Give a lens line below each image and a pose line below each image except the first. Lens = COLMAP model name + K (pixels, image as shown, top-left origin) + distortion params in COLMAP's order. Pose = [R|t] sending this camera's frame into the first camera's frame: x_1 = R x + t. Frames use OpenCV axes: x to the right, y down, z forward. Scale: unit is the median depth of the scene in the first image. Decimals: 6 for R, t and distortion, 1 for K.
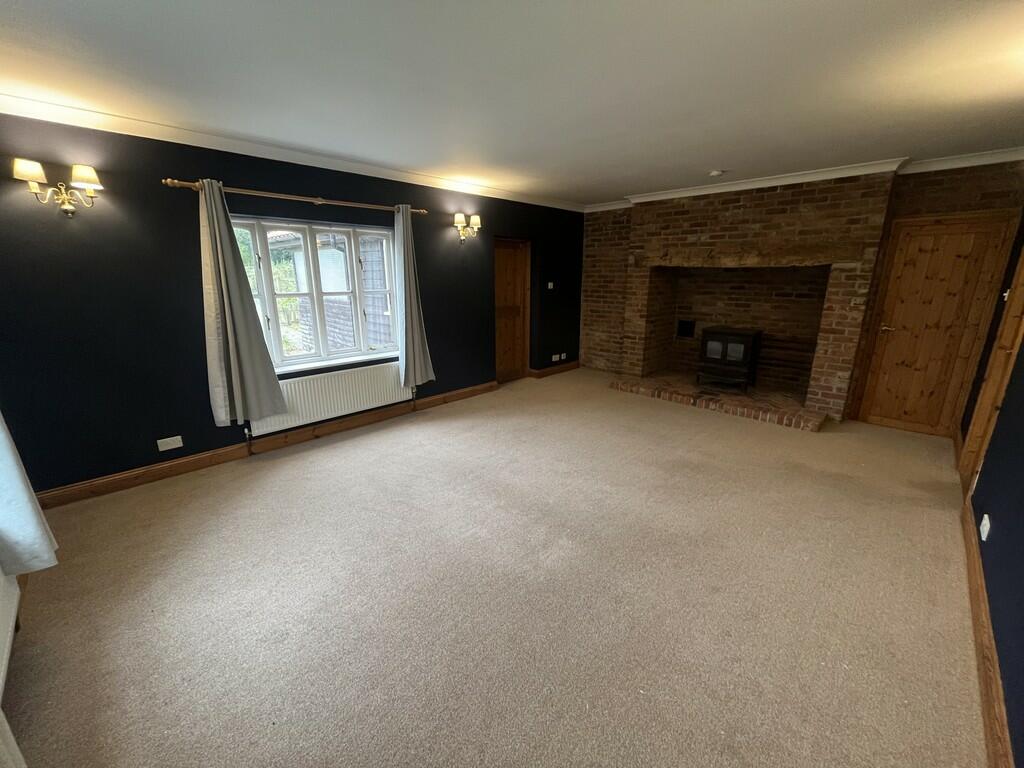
lens RADIAL K [[414.3, 0, 508.9], [0, 414.3, 384.8], [0, 0, 1]] dist [-0.006468, -0.000444]
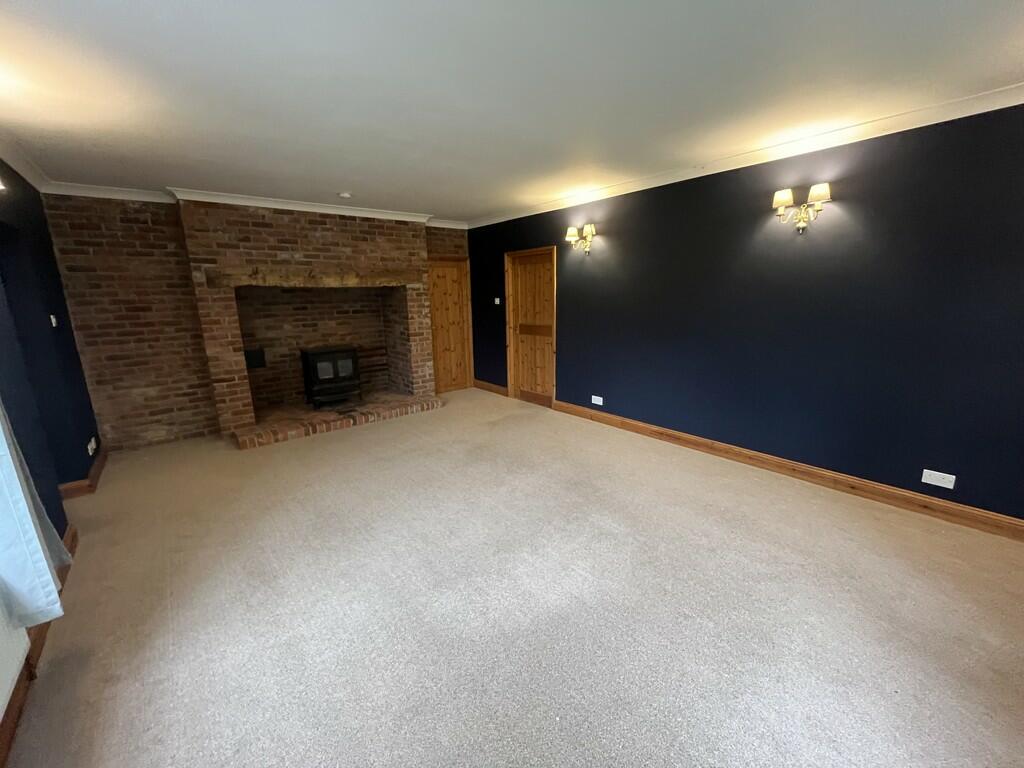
lens RADIAL K [[414.3, 0, 510.4], [0, 414.3, 385.6], [0, 0, 1]] dist [-0.006468, -0.000444]
pose [[0.098623, -0.221148, 0.970241, -0.443440], [0.276191, 0.942772, 0.186812, -0.118425], [-0.956029, 0.249548, 0.154058, 0.457364]]
